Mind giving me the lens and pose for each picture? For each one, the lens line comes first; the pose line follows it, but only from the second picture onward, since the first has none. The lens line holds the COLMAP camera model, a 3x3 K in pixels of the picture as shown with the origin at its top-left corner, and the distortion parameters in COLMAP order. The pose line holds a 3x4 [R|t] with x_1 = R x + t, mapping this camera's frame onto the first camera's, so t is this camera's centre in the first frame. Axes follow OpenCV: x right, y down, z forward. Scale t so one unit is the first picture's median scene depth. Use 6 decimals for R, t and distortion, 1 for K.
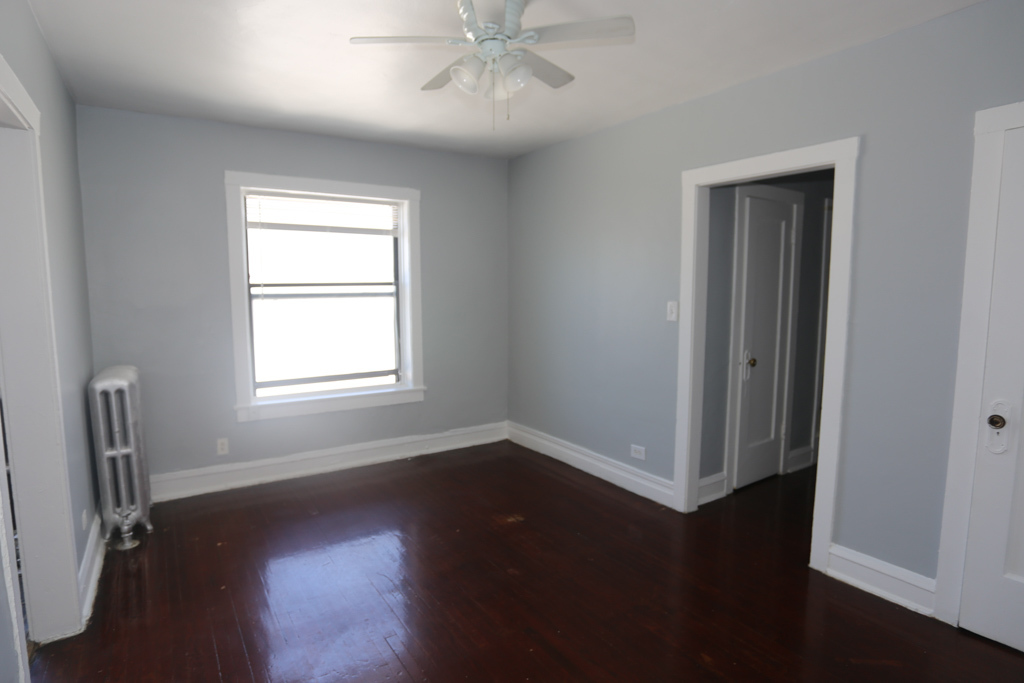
lens RADIAL K [[547.8, 0, 515.1], [0, 547.8, 346.7], [0, 0, 1]] dist [-0.065121, 0.056101]
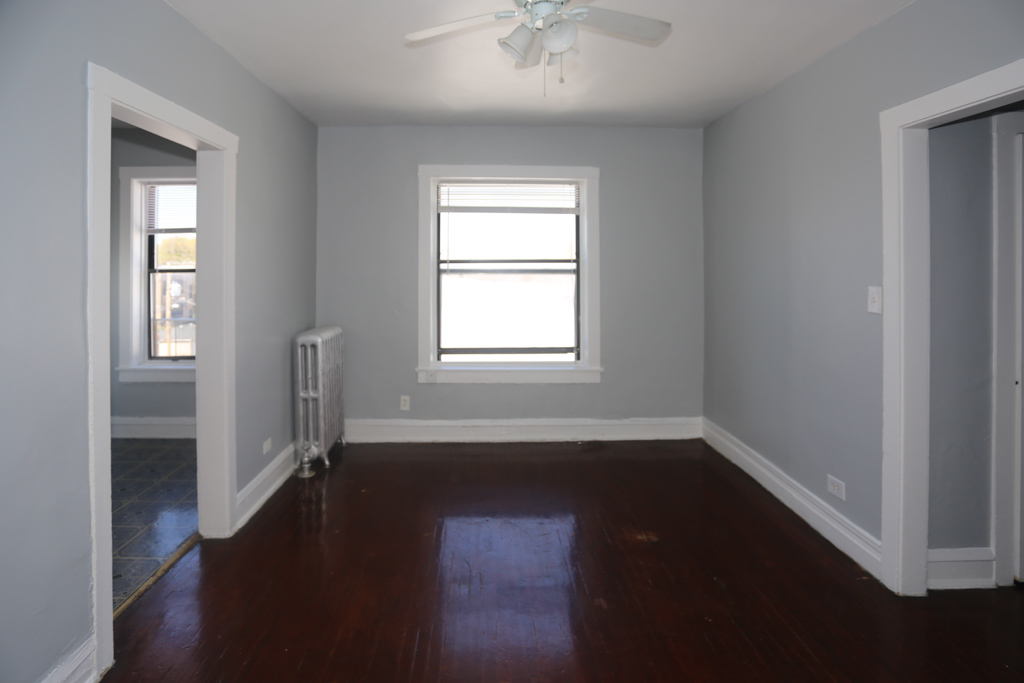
lens RADIAL K [[528.4, 0, 507.0], [0, 528.4, 261.9], [0, 0, 1]] dist [-0.038687, 0.014851]
pose [[0.855547, 0.003059, -0.517717, 0.206045], [-0.061170, 0.993576, -0.095215, -0.016558], [0.514099, 0.113129, 0.850237, 0.131854]]
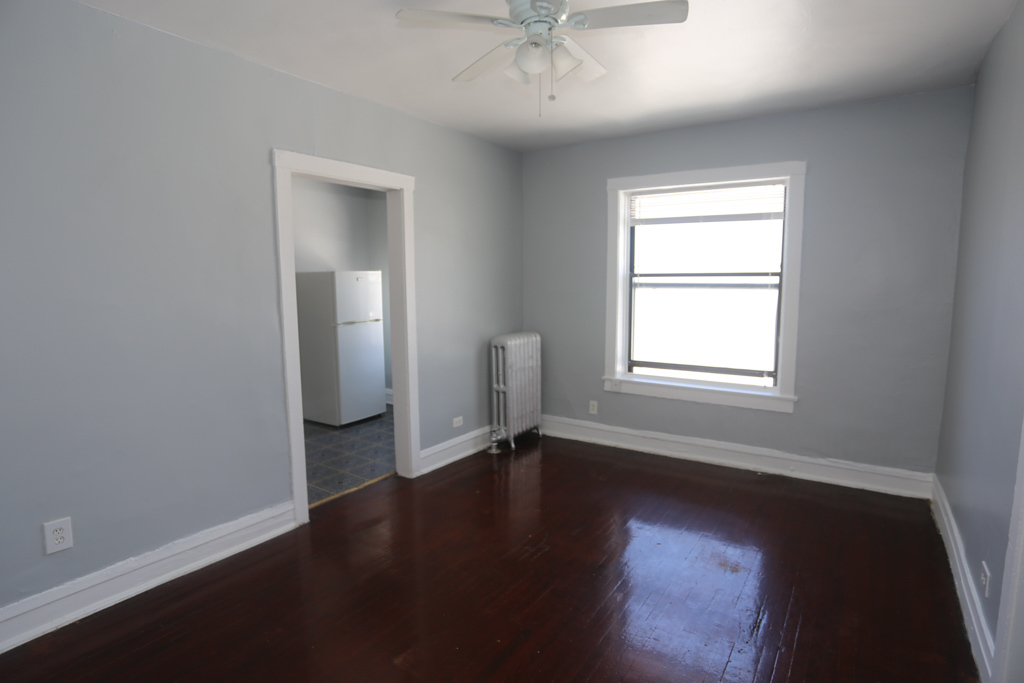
lens RADIAL K [[547.8, 0, 515.1], [0, 547.8, 346.7], [0, 0, 1]] dist [-0.065121, 0.056101]
pose [[0.405075, 0.117677, -0.906679, 0.477529], [-0.098198, 0.991546, 0.084821, -0.037552], [0.908995, 0.054675, 0.413206, 0.308633]]
